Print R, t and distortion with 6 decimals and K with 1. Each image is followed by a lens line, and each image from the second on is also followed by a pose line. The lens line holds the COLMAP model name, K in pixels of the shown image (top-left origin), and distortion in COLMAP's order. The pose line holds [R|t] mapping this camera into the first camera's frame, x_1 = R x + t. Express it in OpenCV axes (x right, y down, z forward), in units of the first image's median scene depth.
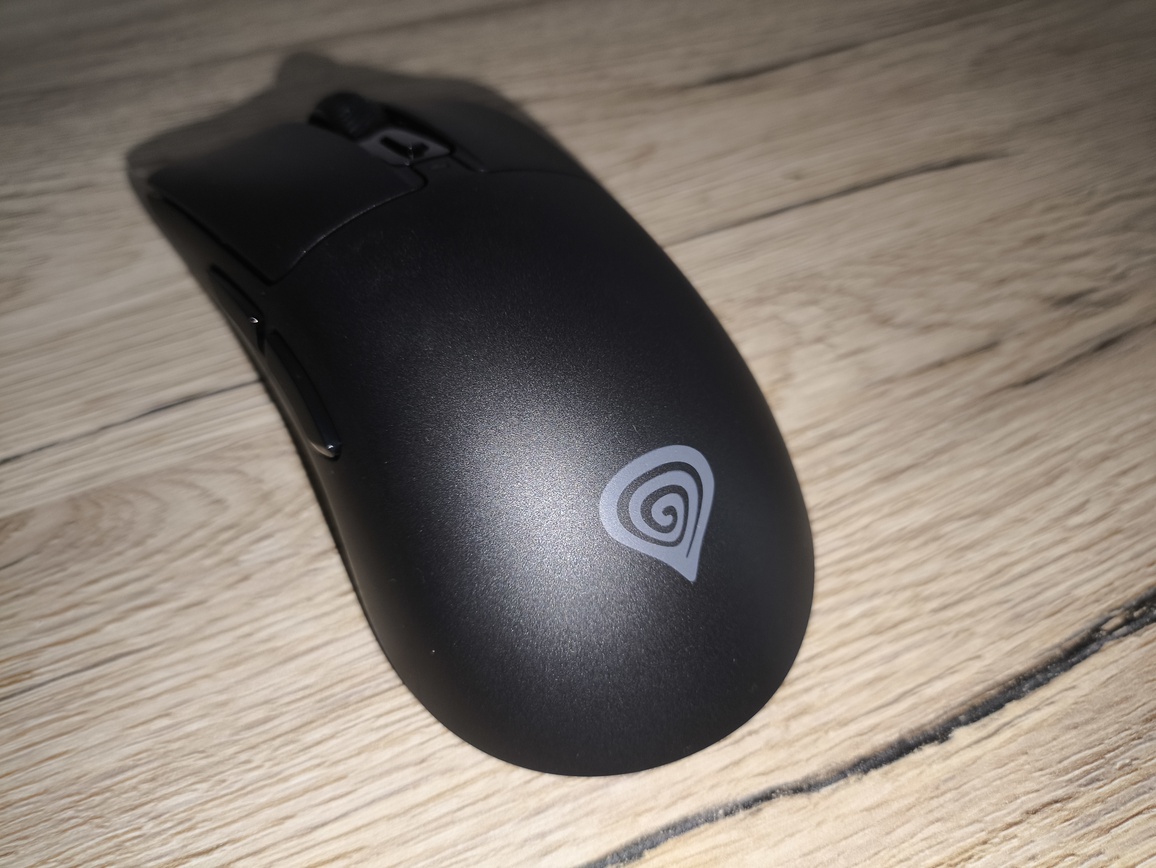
lens RADIAL K [[933.0, 0, 571.1], [0, 933.0, 420.8], [0, 0, 1]] dist [-0.039231, -0.059611]
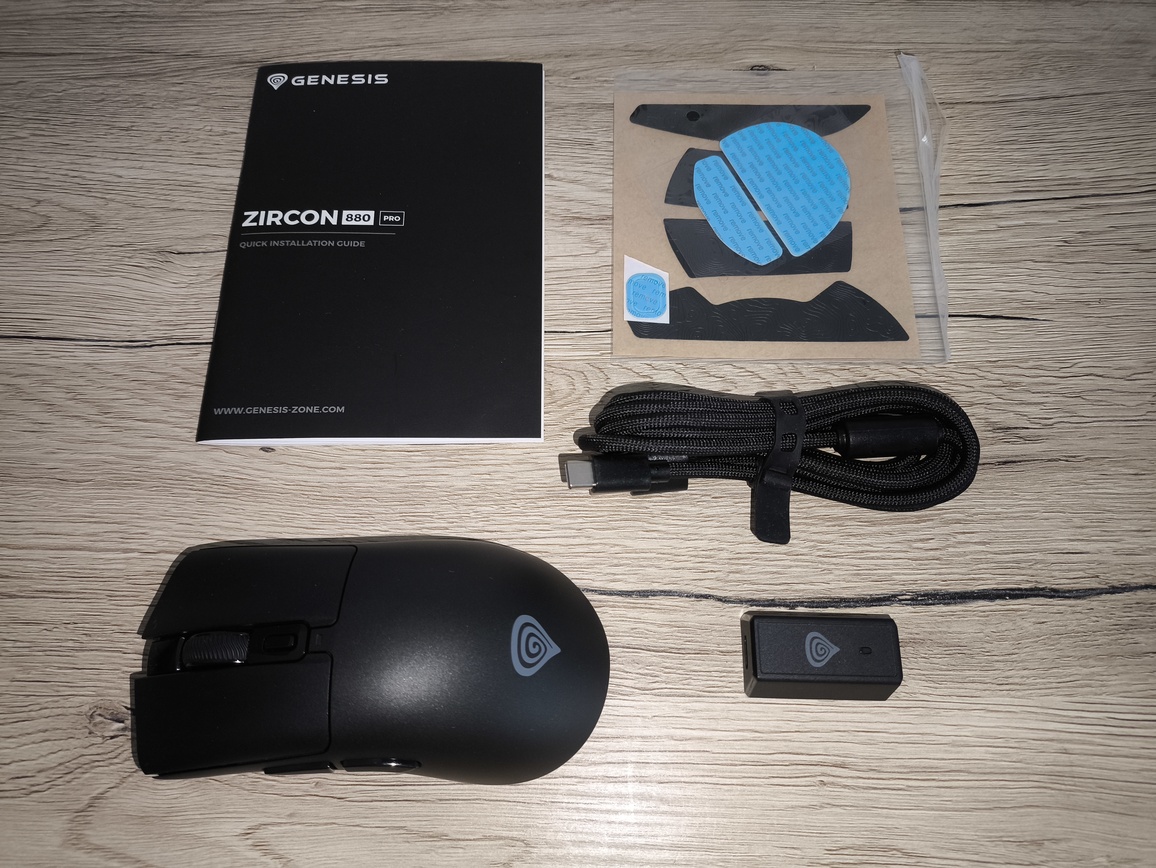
lens RADIAL K [[836.7, 0, 579.1], [0, 836.7, 434.8], [0, 0, 1]] dist [0.101067, -0.200927]
pose [[0.916081, 0.355914, -0.184721, 0.148286], [-0.296469, 0.911326, 0.285642, -0.459490], [0.270005, -0.206907, 0.940365, -0.964860]]
